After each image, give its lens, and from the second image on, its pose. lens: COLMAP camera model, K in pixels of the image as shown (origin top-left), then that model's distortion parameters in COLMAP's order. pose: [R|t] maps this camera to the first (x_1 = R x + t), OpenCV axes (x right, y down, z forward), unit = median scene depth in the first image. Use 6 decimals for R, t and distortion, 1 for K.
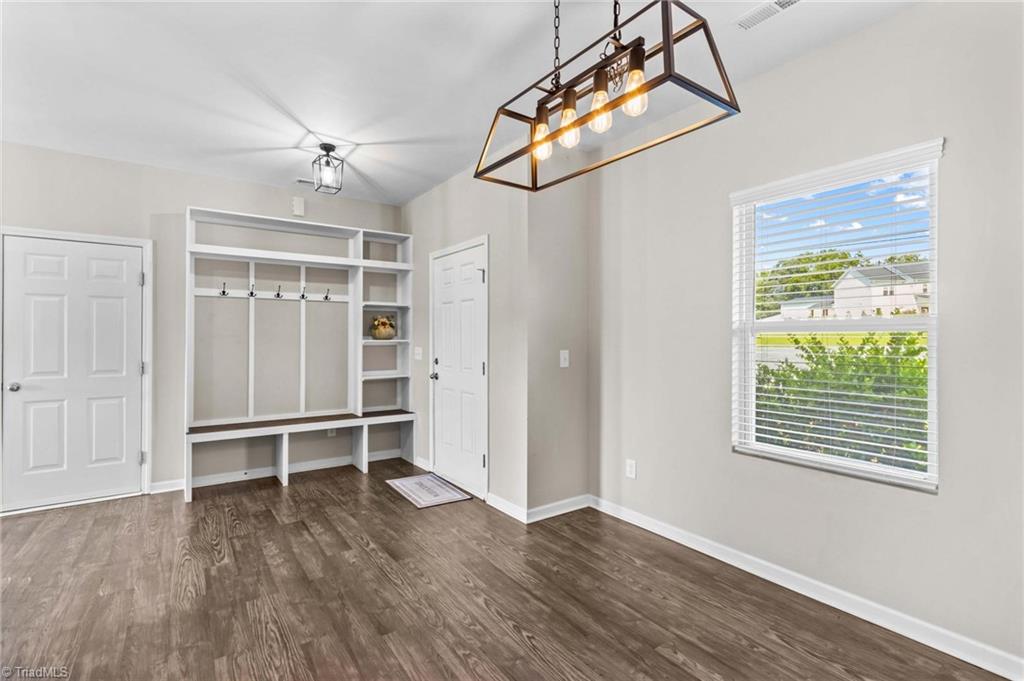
lens RADIAL K [[480.4, 0, 498.8], [0, 480.4, 338.3], [0, 0, 1]] dist [0.003364, -0.001169]
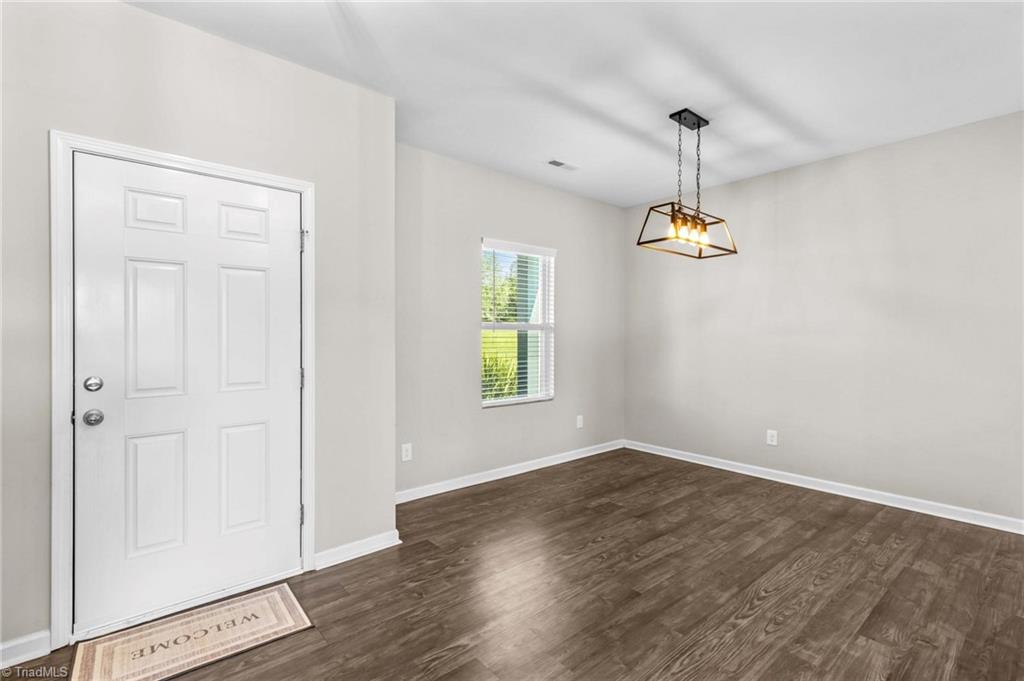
lens RADIAL K [[480.4, 0, 498.8], [0, 480.4, 338.3], [0, 0, 1]] dist [0.003364, -0.001169]
pose [[-0.111625, -0.012497, 0.993672, -1.294046], [-0.002165, 0.999922, 0.012333, -0.005137], [-0.993748, -0.000775, -0.111643, 1.418178]]
